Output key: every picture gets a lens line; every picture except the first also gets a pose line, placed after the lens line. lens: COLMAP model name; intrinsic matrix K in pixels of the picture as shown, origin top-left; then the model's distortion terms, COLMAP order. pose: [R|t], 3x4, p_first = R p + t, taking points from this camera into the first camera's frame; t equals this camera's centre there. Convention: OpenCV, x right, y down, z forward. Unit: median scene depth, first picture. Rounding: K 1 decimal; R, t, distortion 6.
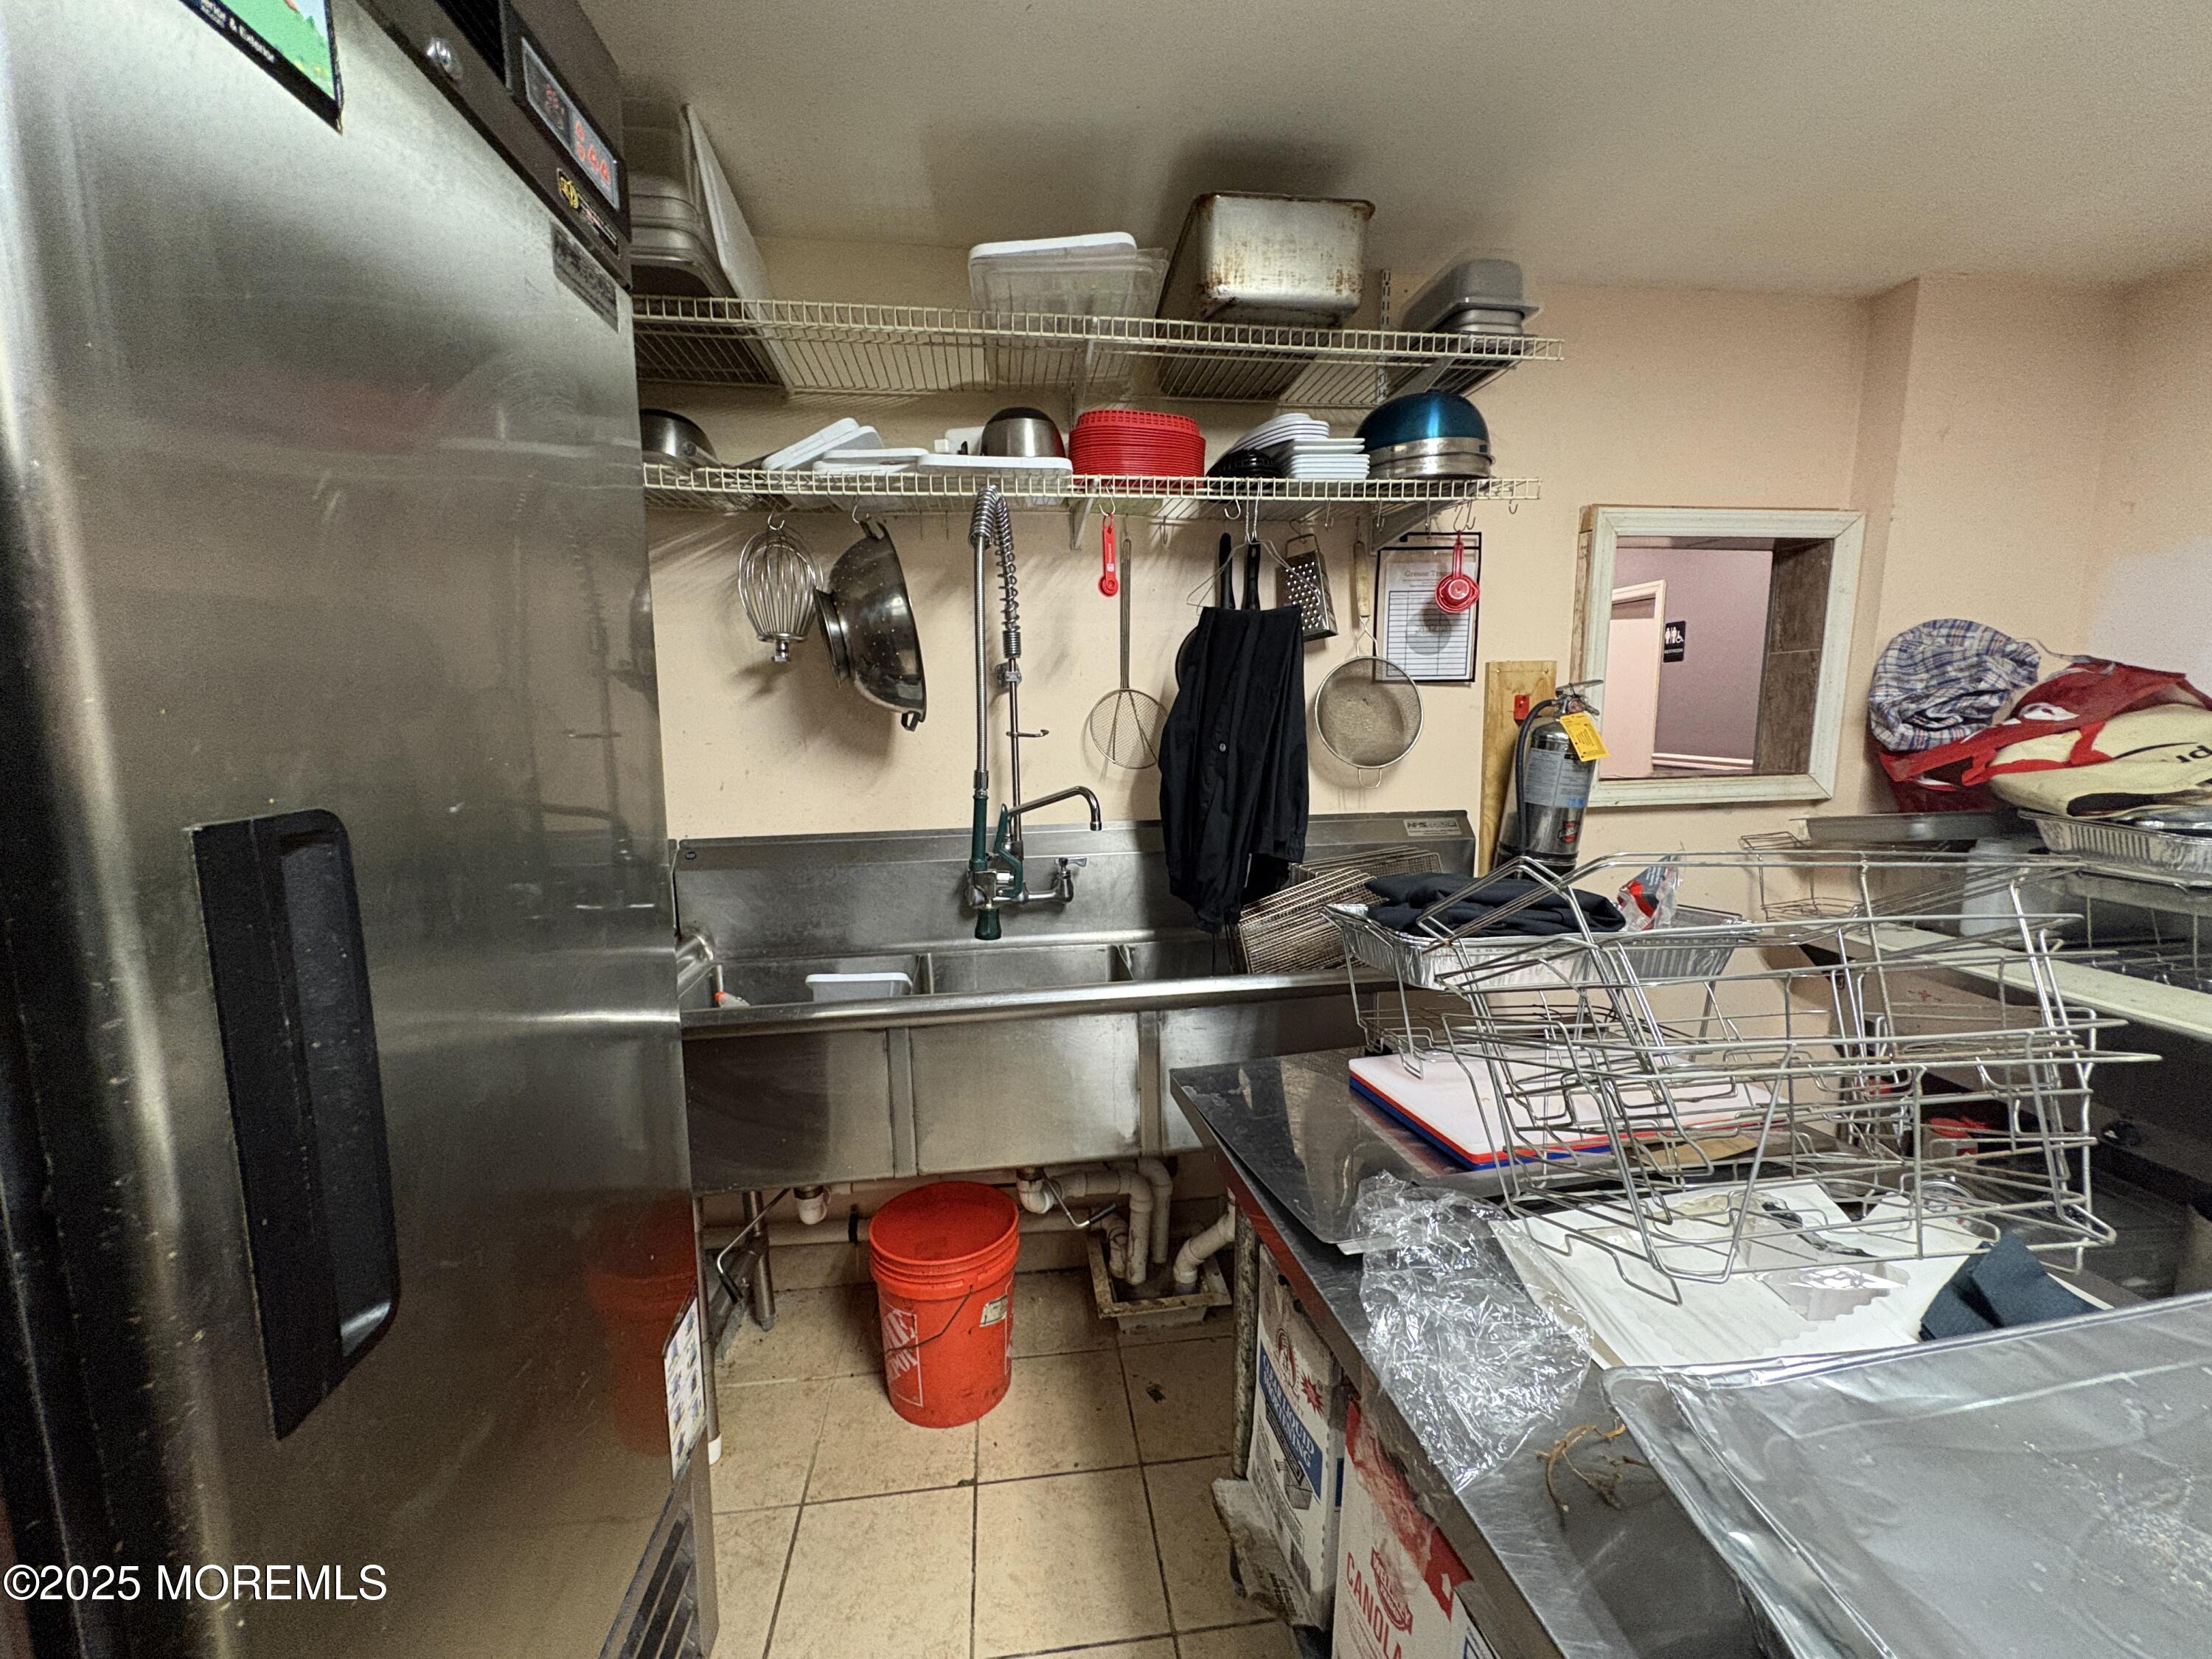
lens RADIAL K [[883.8, 0, 1106.0], [0, 883.8, 829.5], [0, 0, 1]] dist [-0.002872, -0.000174]
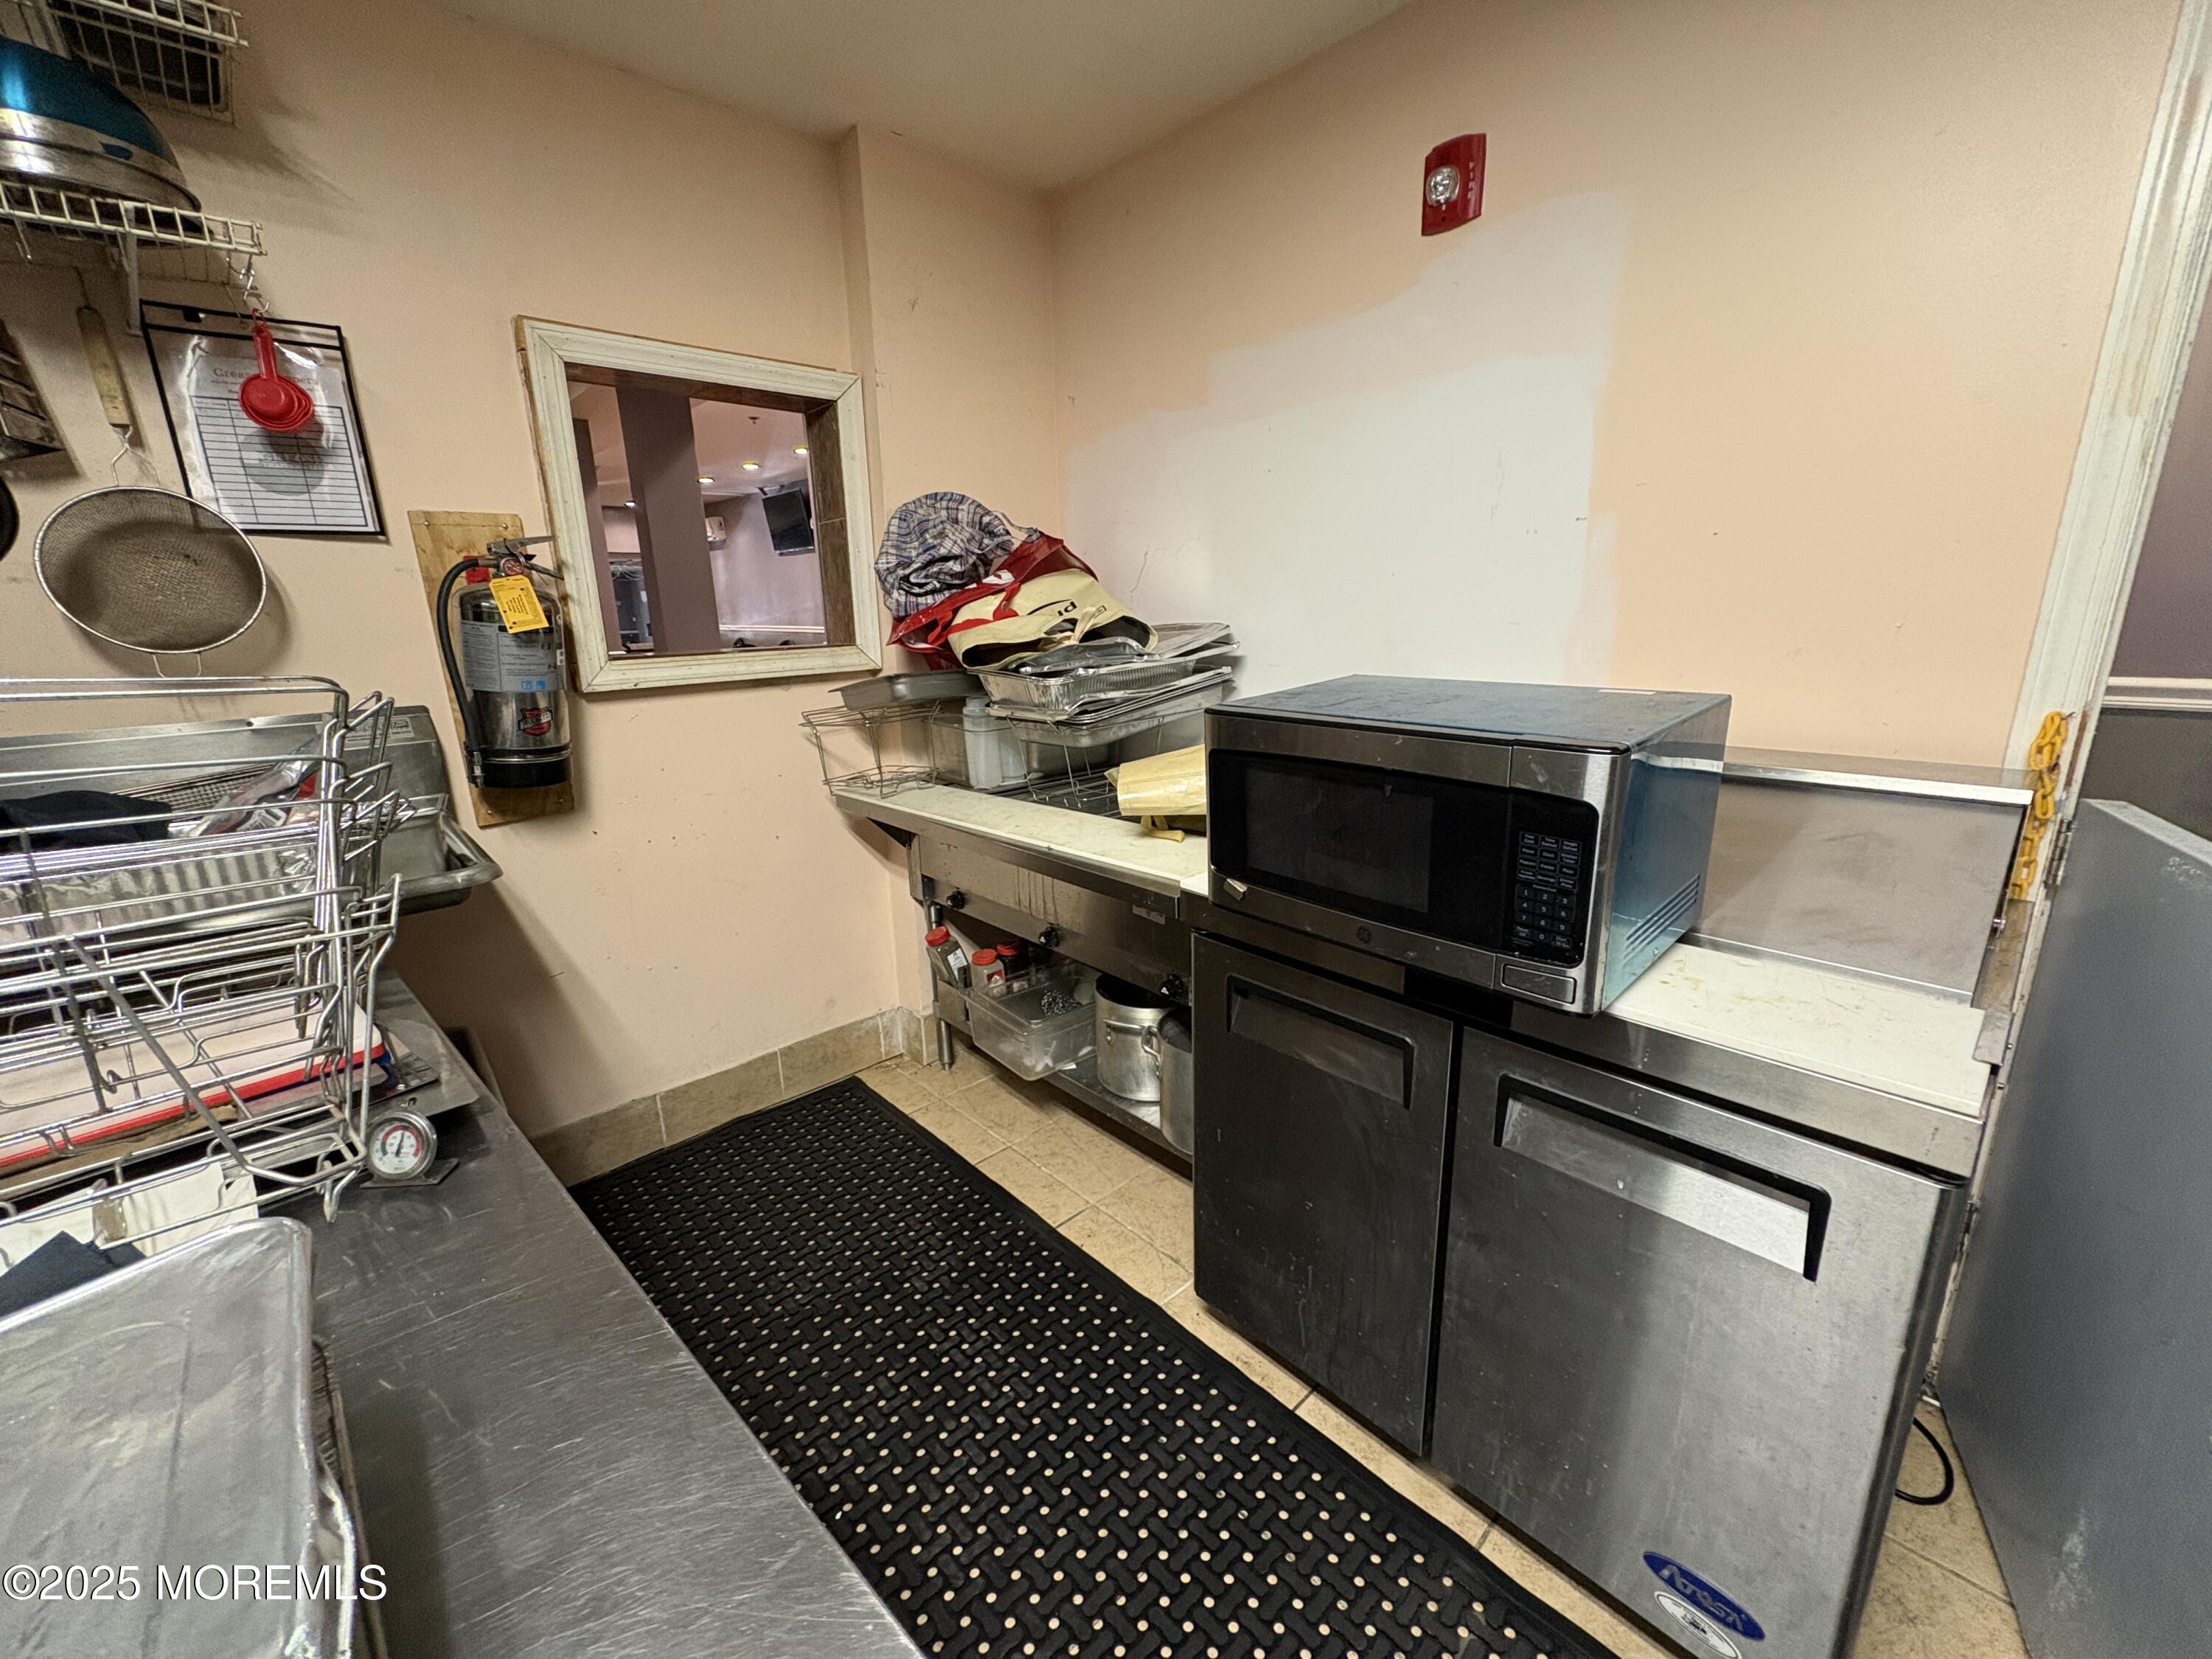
lens RADIAL K [[881.0, 0, 1109.1], [0, 881.0, 829.2], [0, 0, 1]] dist [0.003209, -0.000023]
pose [[0.807114, -0.153305, 0.570144, 0.461434], [0.095549, 0.986886, 0.130099, 0.046290], [-0.582612, -0.050528, 0.811178, -0.002230]]
